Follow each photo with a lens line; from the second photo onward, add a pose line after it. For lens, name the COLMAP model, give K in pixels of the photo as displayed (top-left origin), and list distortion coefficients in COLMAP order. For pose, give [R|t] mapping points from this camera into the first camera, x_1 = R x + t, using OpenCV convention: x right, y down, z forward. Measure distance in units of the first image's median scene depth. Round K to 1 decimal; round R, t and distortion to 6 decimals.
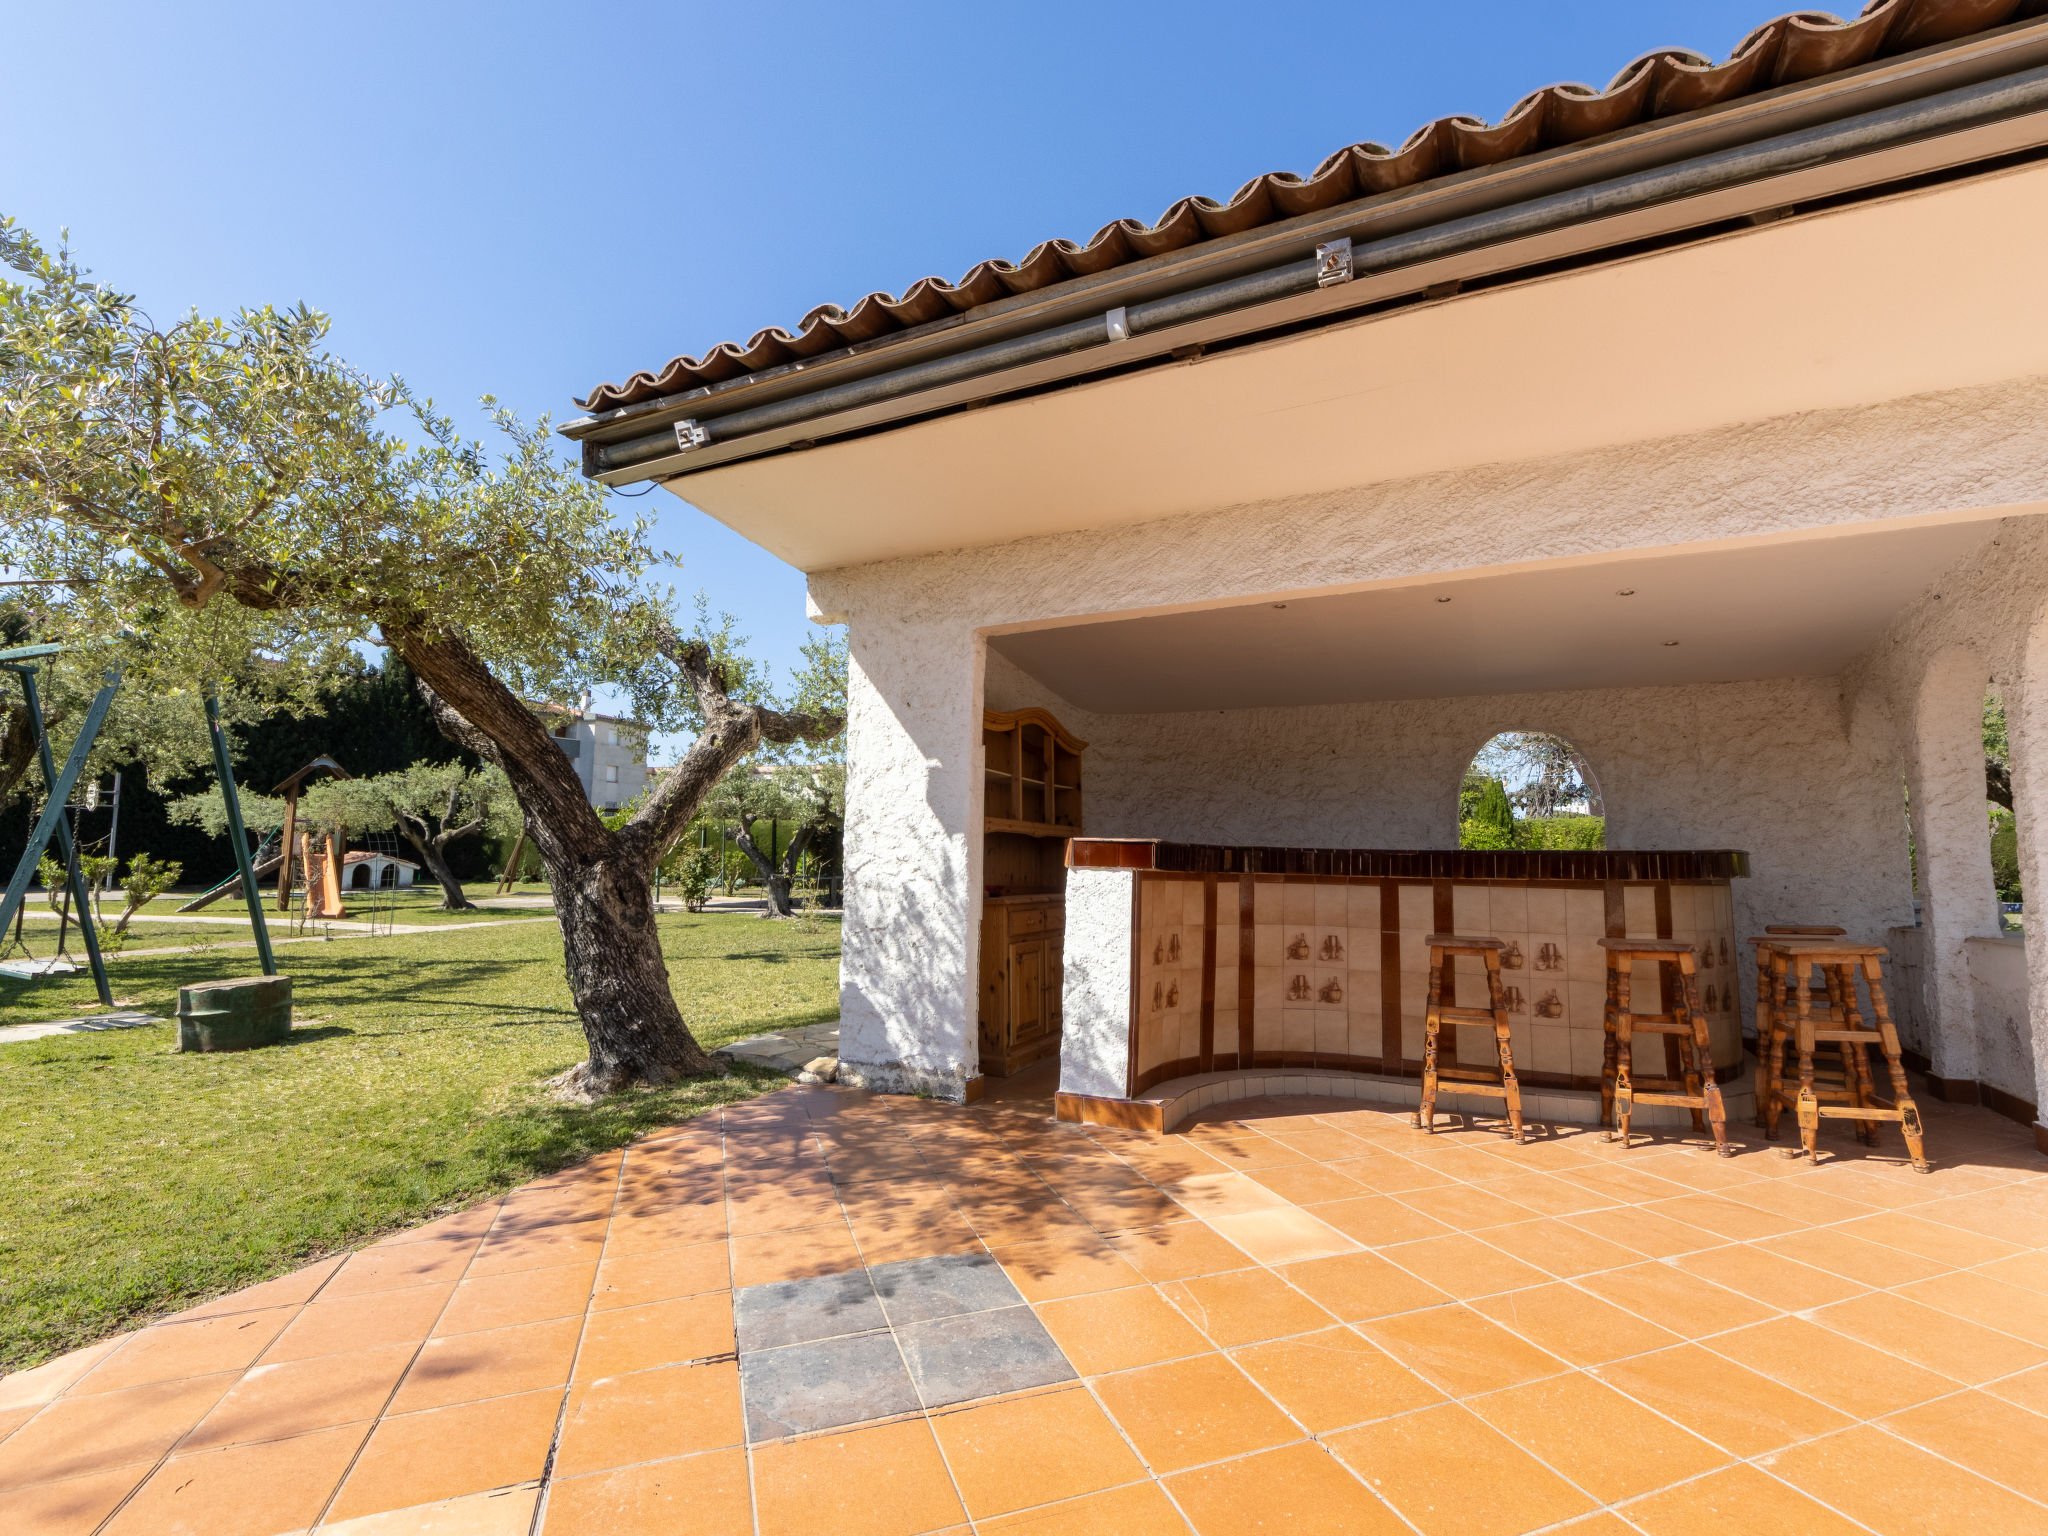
lens RADIAL K [[948.0, 0, 1024.0], [0, 948.0, 768.0], [0, 0, 1]] dist [0.000422, 0.000007]
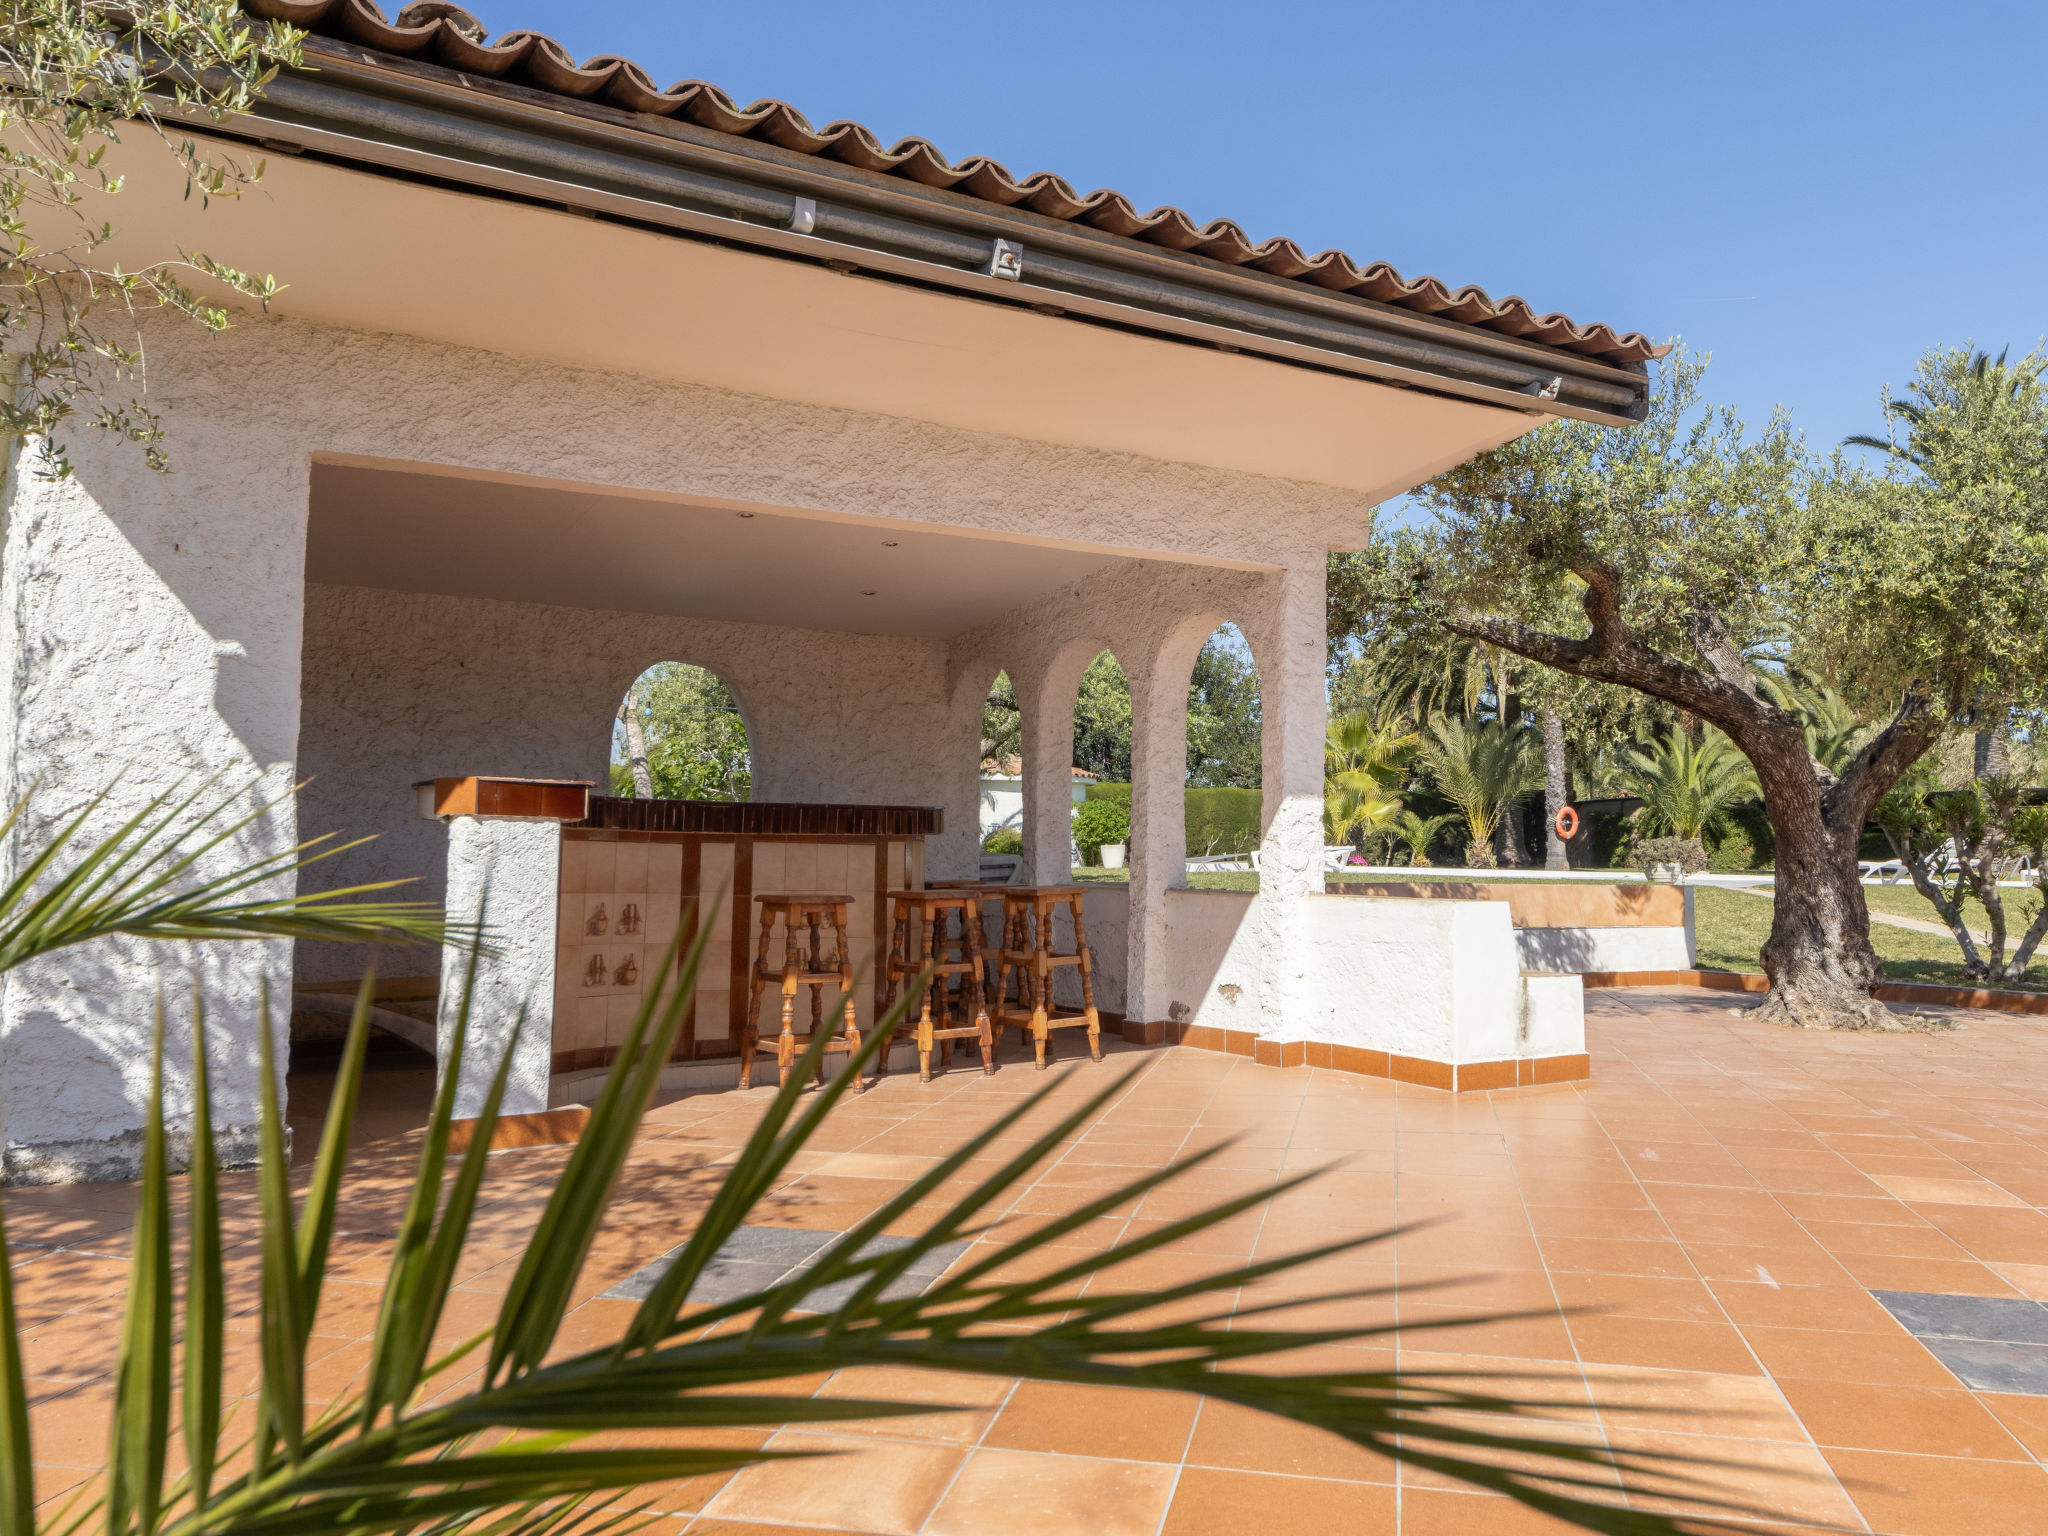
lens RADIAL K [[1616.8, 0, 1024.0], [0, 1616.8, 768.0], [0, 0, 1]] dist [-0.026677, 0.001935]
pose [[0.523262, 0.036043, 0.851409, -0.718646], [-0.086908, 0.996153, 0.011241, 0.015528], [-0.847729, -0.079876, 0.524381, -0.007715]]
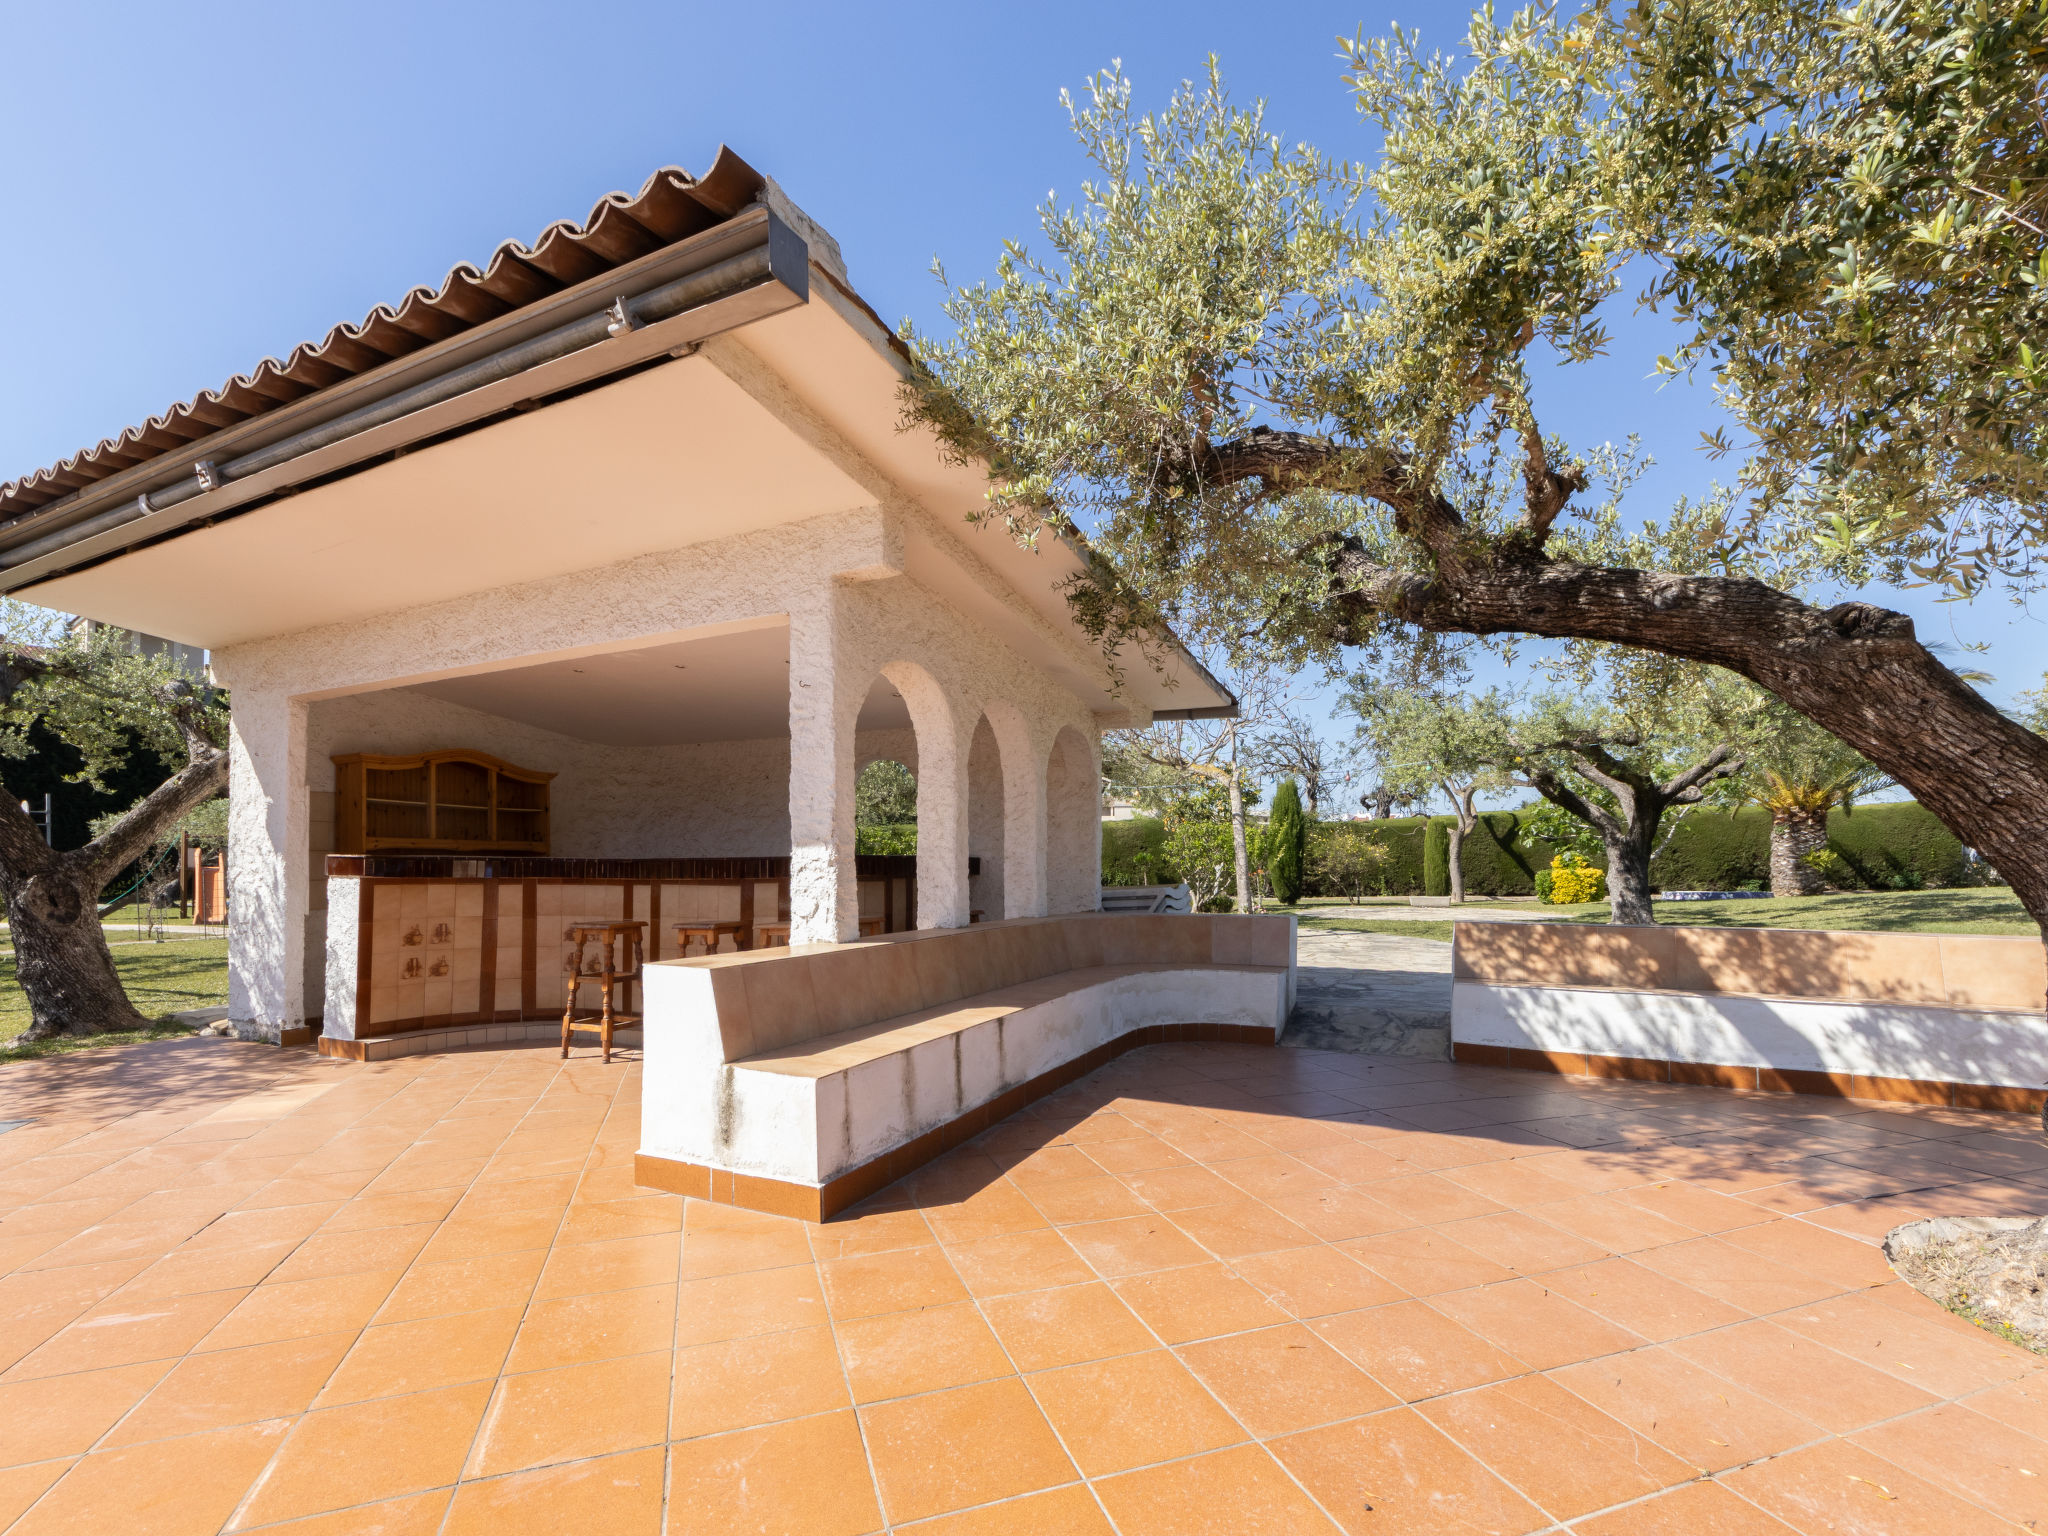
lens RADIAL K [[926.5, 0, 1021.7], [0, 926.5, 866.2], [0, 0, 1]] dist [-0.000110, -0.000307]
pose [[0.999835, -0.012212, -0.013441, 0.973413], [0.013507, 0.994807, 0.100881, -0.028288], [0.012139, -0.101046, 0.994808, -0.289338]]
